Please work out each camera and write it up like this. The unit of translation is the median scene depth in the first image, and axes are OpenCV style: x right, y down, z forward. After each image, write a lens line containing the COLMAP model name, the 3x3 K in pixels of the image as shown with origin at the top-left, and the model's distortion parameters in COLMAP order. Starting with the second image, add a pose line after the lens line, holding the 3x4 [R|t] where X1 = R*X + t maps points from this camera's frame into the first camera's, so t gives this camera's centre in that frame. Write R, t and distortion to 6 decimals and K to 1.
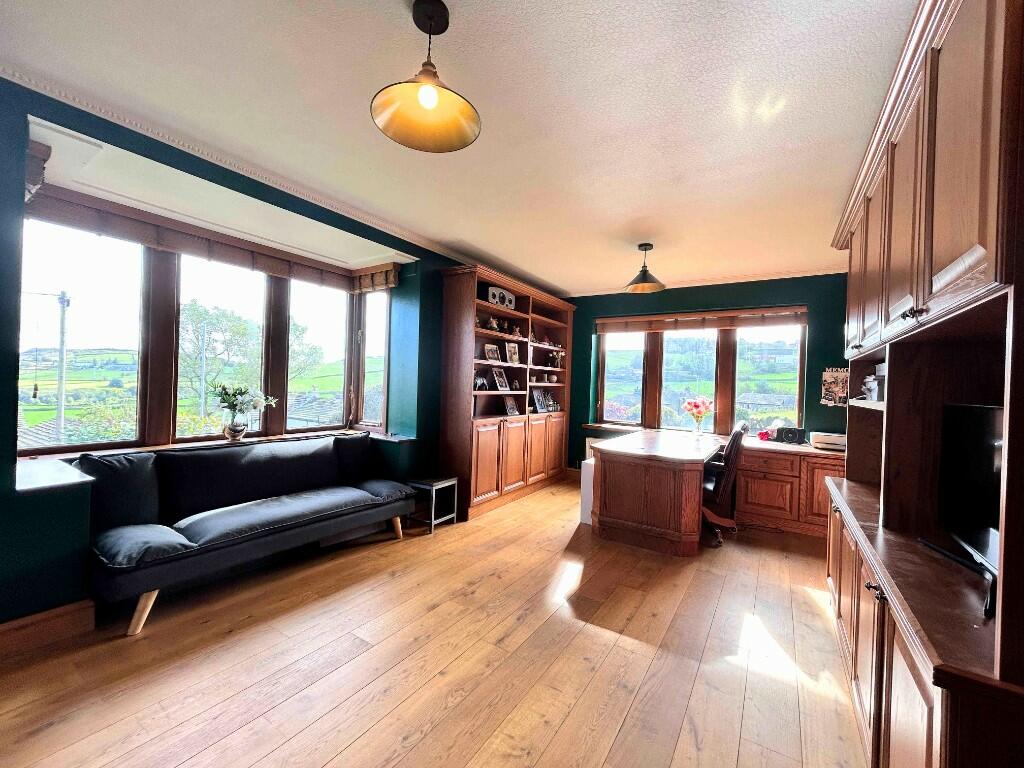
lens RADIAL K [[410.8, 0, 512.0], [0, 410.8, 384.0], [0, 0, 1]] dist [-0.002145, -0.000778]
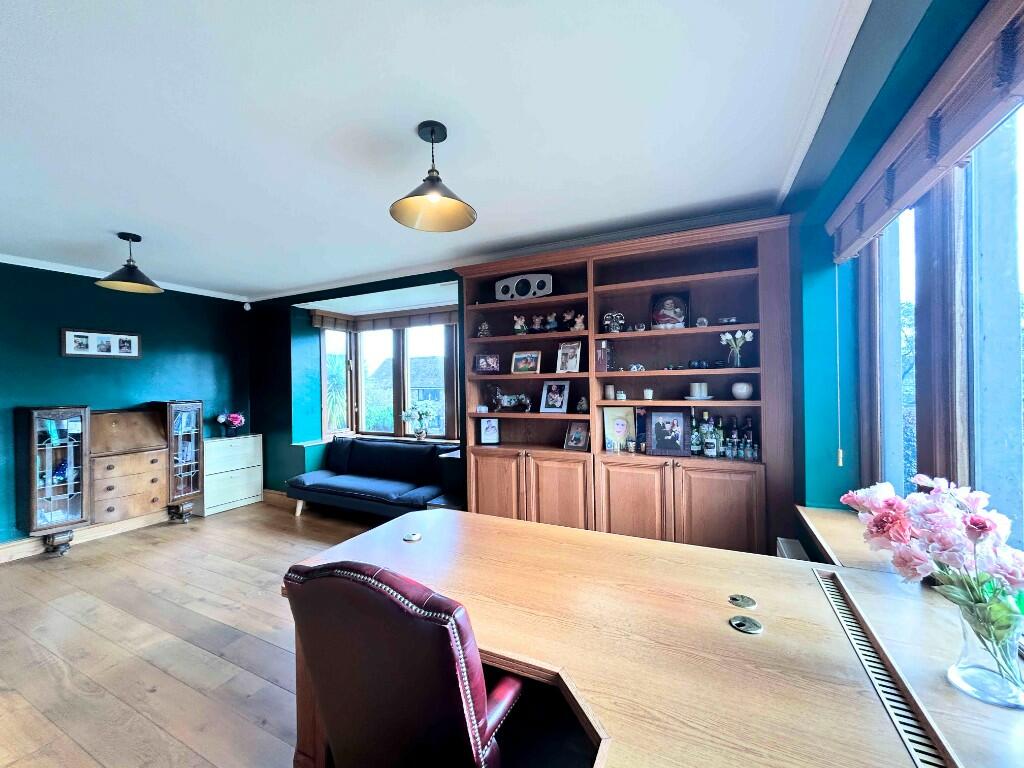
lens RADIAL K [[410.8, 0, 512.0], [0, 410.8, 384.0], [0, 0, 1]] dist [-0.002145, -0.000778]
pose [[0.115329, -0.032211, -0.992805, 0.692574], [0.013463, 0.999433, -0.030863, -0.014006], [0.993236, -0.009807, 0.115697, 0.892552]]
